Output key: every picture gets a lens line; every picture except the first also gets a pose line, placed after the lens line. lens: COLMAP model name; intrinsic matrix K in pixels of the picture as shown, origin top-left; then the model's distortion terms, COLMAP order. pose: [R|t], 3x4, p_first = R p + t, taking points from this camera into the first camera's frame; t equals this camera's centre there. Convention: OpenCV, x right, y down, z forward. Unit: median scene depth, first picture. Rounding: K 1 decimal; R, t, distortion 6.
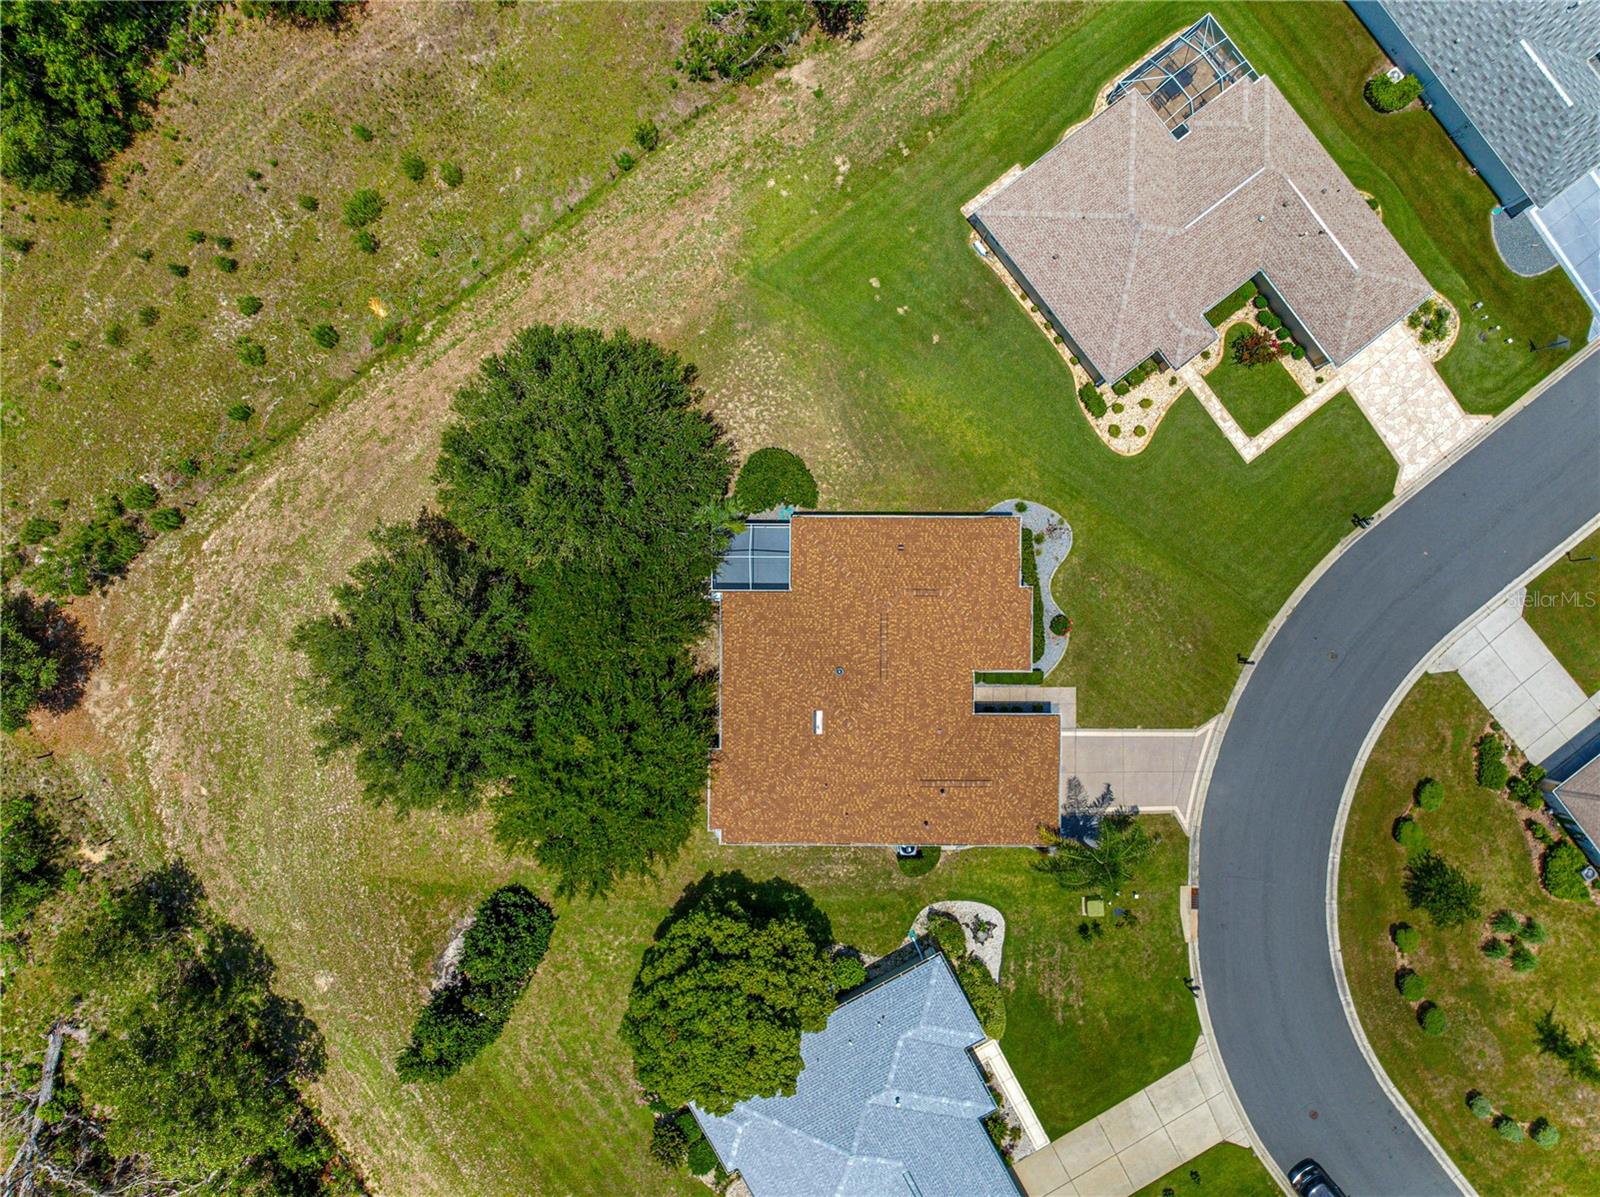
lens RADIAL K [[1120.1, 0, 800.0], [0, 1120.1, 598.5], [0, 0, 1]] dist [-0.033753, -0.004892]
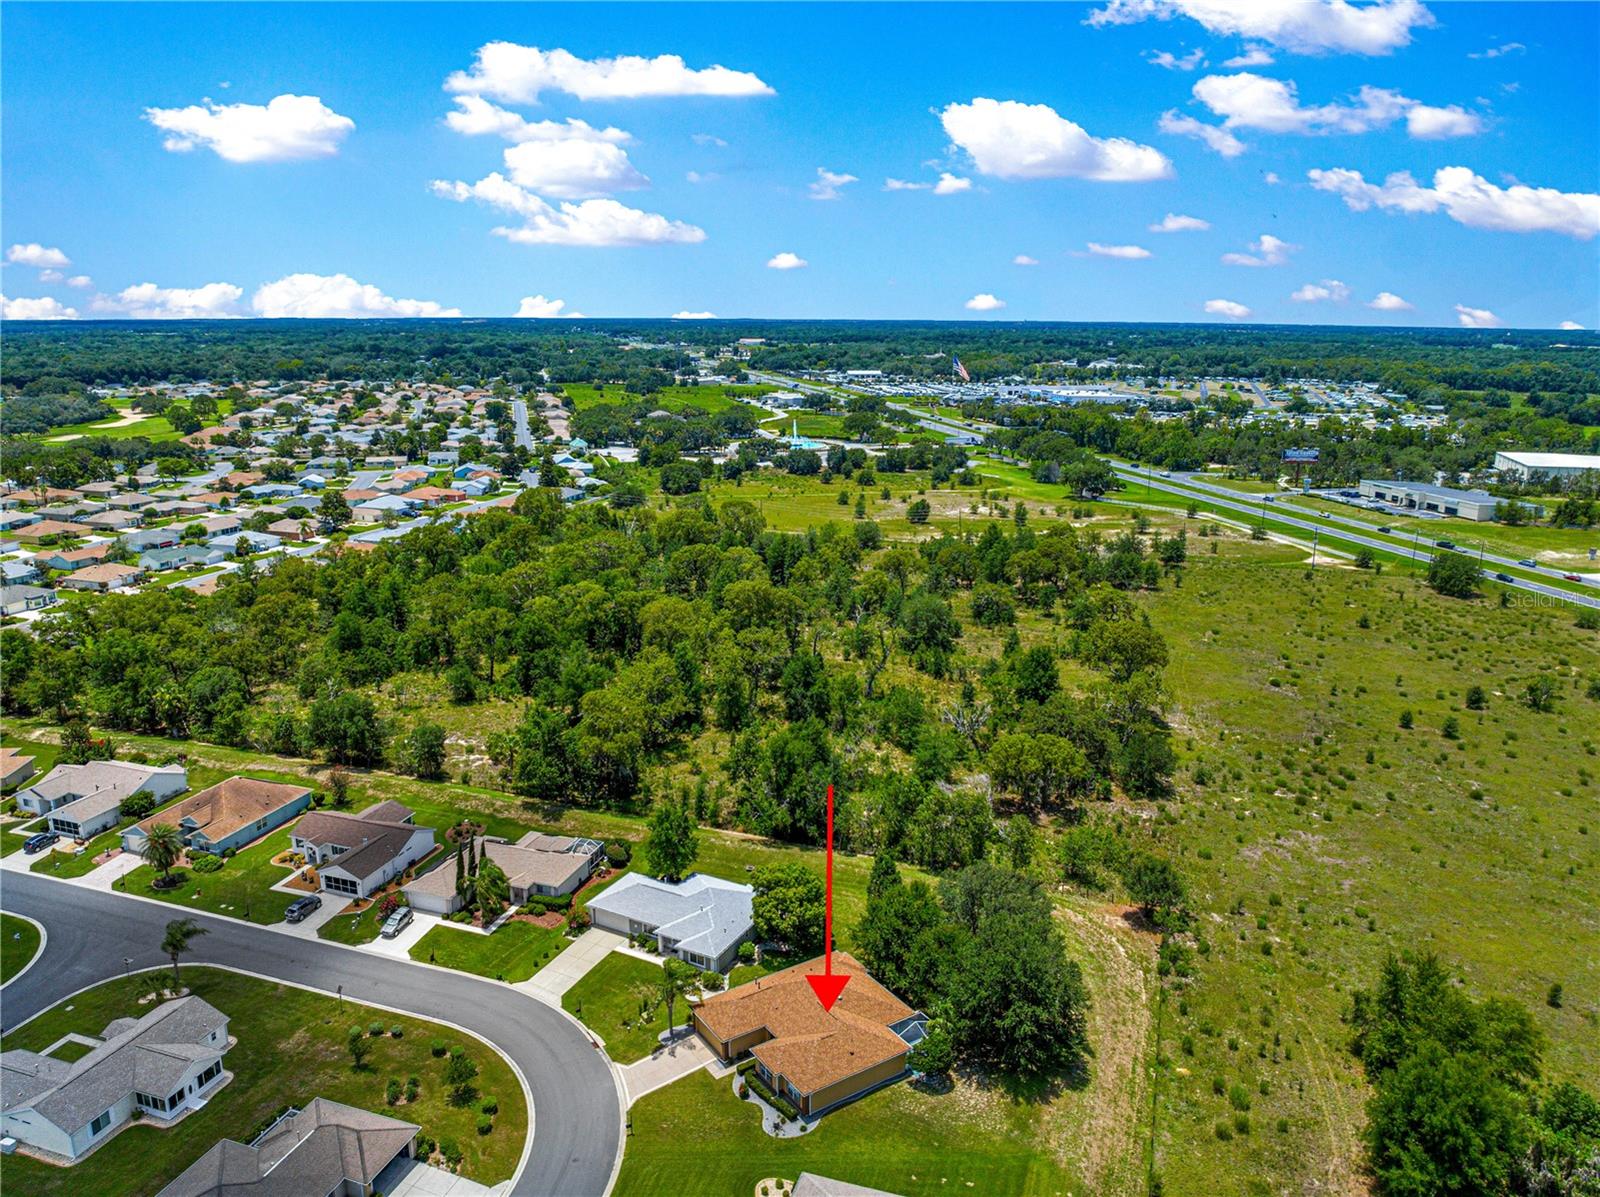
lens RADIAL K [[1122.3, 0, 800.0], [0, 1122.3, 598.5], [0, 0, 1]] dist [-0.041507, 0.006194]
pose [[-0.831724, 0.139143, -0.537470, 0.935964], [-0.555188, -0.206698, 0.805631, -1.181320], [0.001004, 0.968460, 0.249167, -0.113732]]
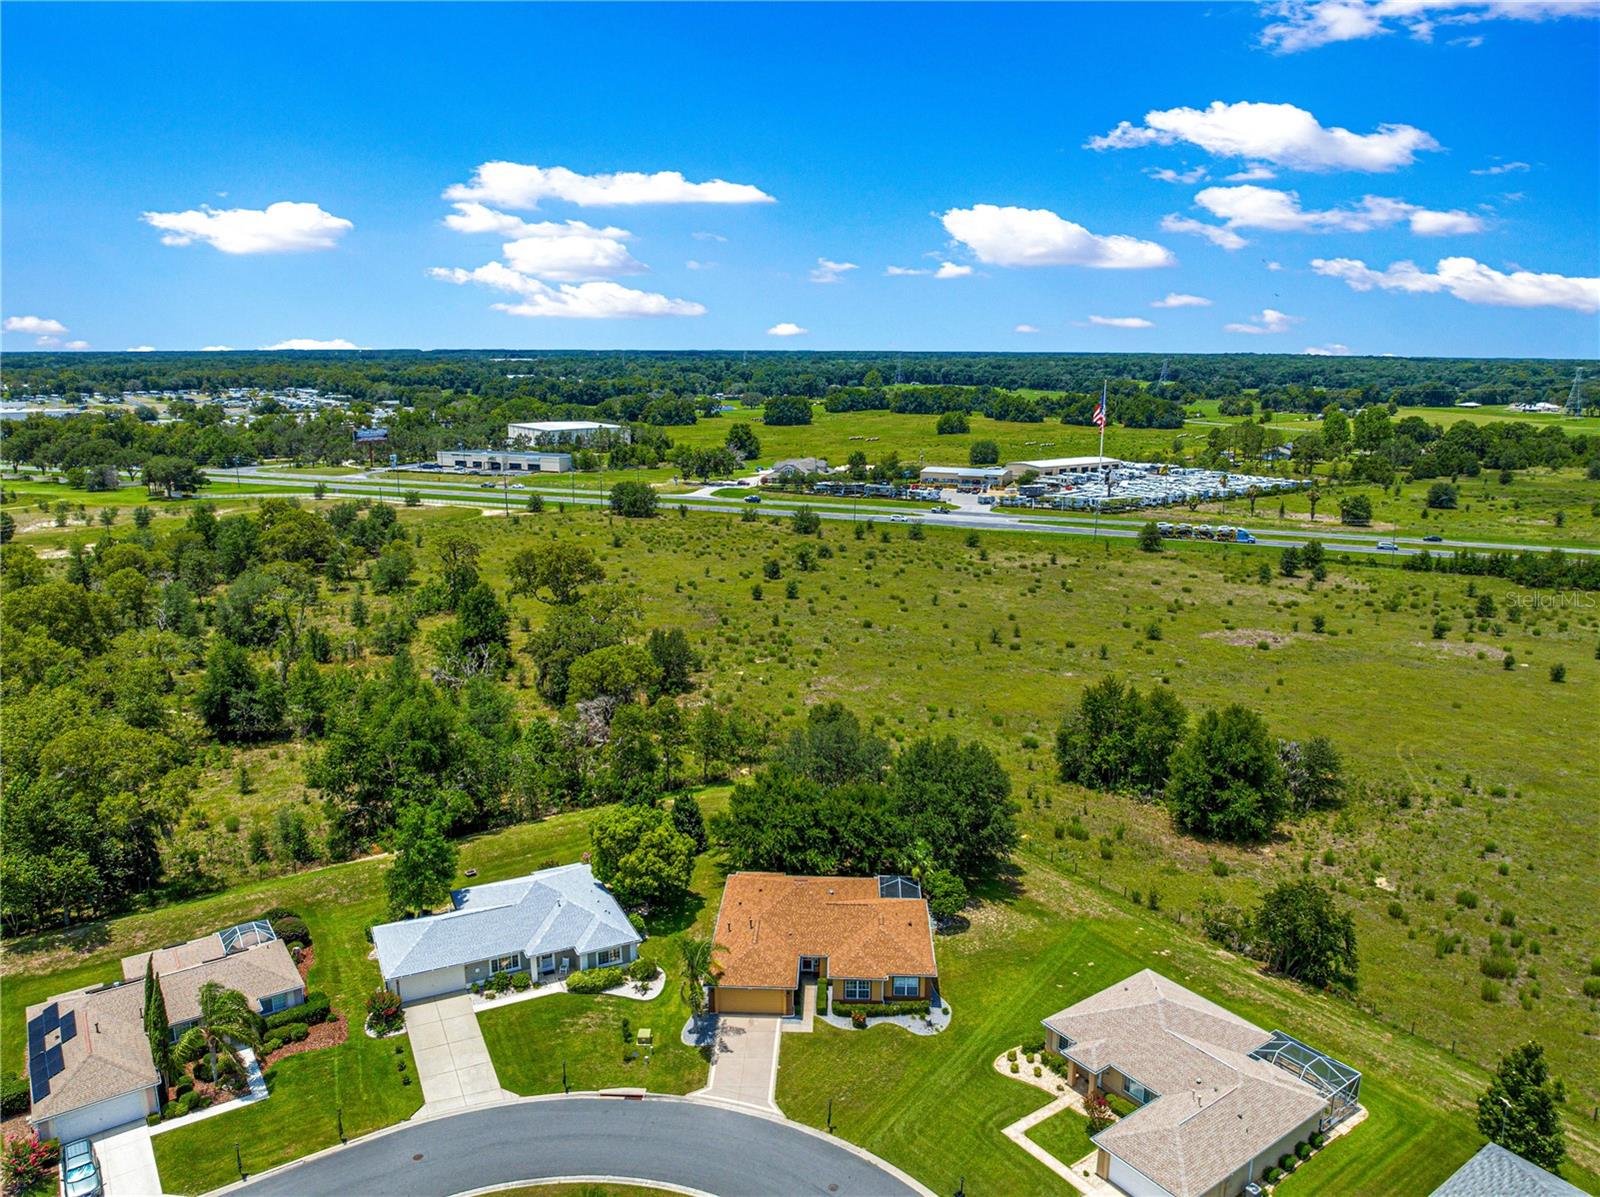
lens RADIAL K [[1120.1, 0, 800.0], [0, 1120.1, 598.5], [0, 0, 1]] dist [-0.033753, -0.004892]
pose [[-0.038461, 0.224717, -0.973665, 1.409562], [-0.999245, -0.014083, 0.036221, 0.053628], [-0.005572, 0.974322, 0.225089, 0.202204]]
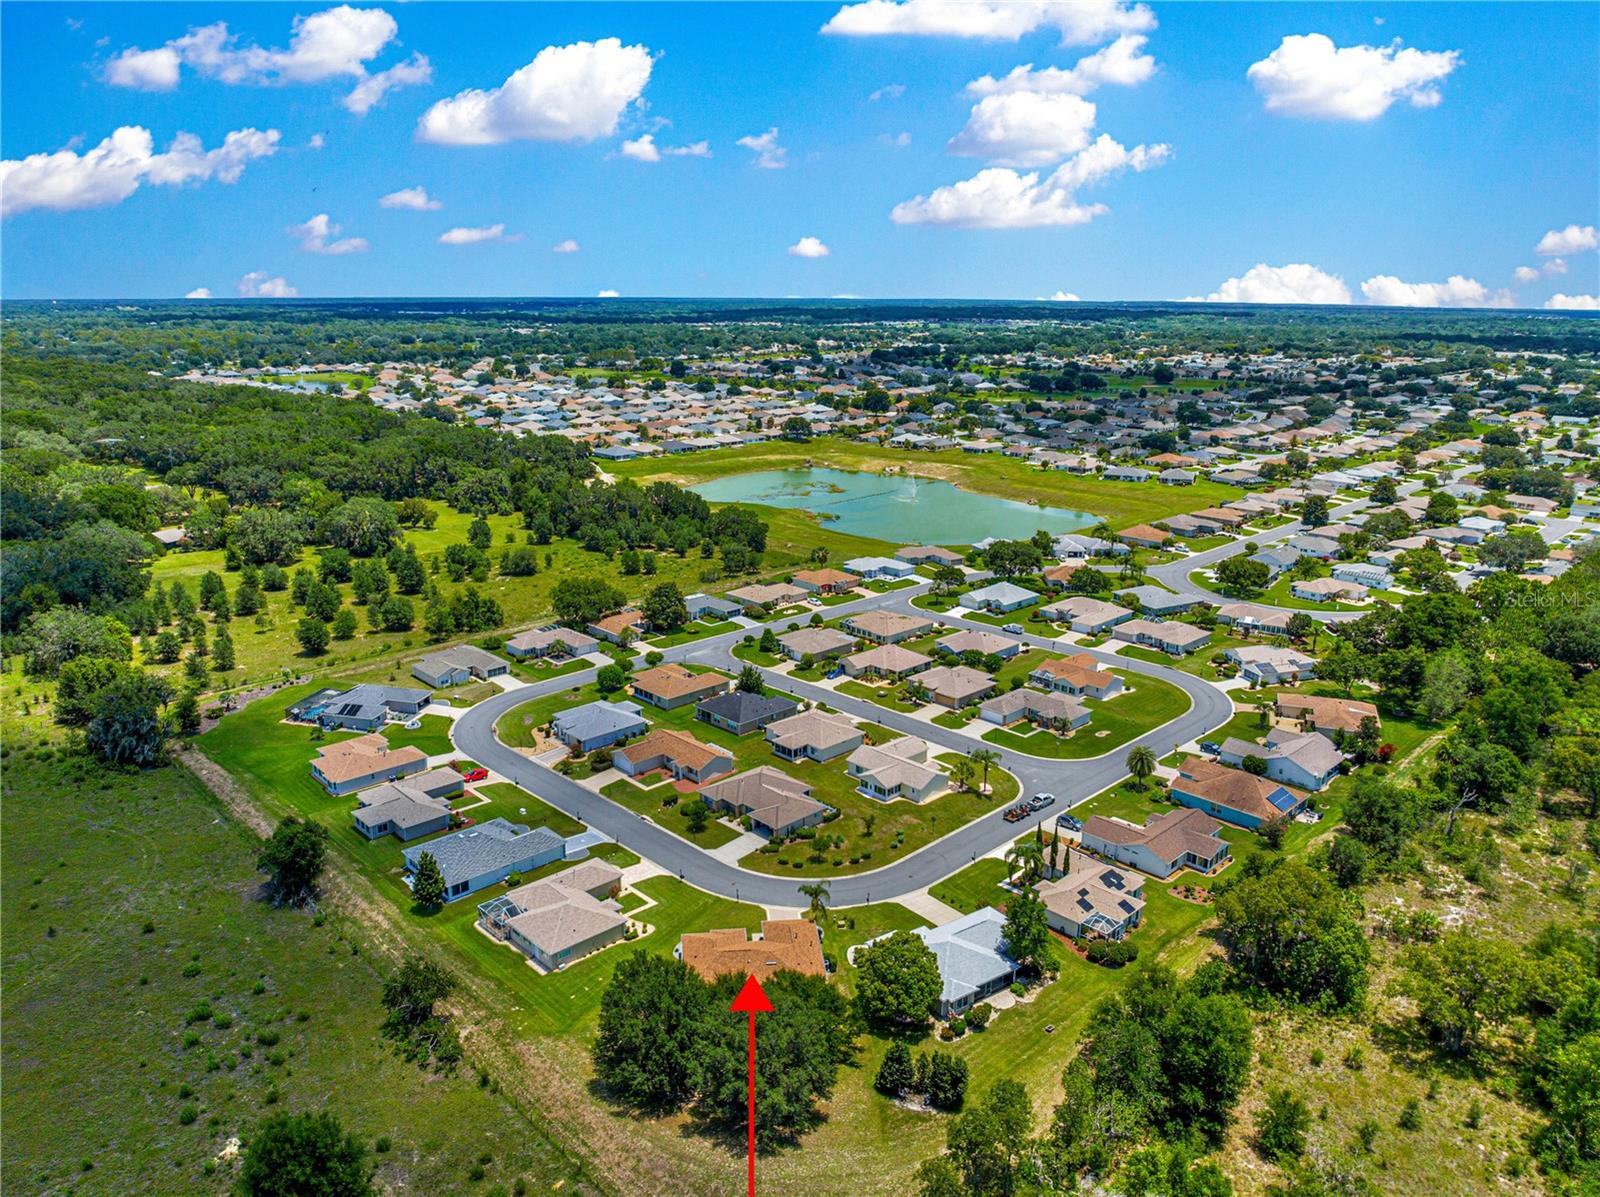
lens RADIAL K [[1120.1, 0, 800.0], [0, 1120.1, 598.5], [0, 0, 1]] dist [-0.033753, -0.004892]
pose [[-0.109690, -0.259335, 0.959538, -1.863203], [0.993943, -0.022067, 0.107659, -0.060193], [-0.006746, 0.965535, 0.260185, -0.314315]]
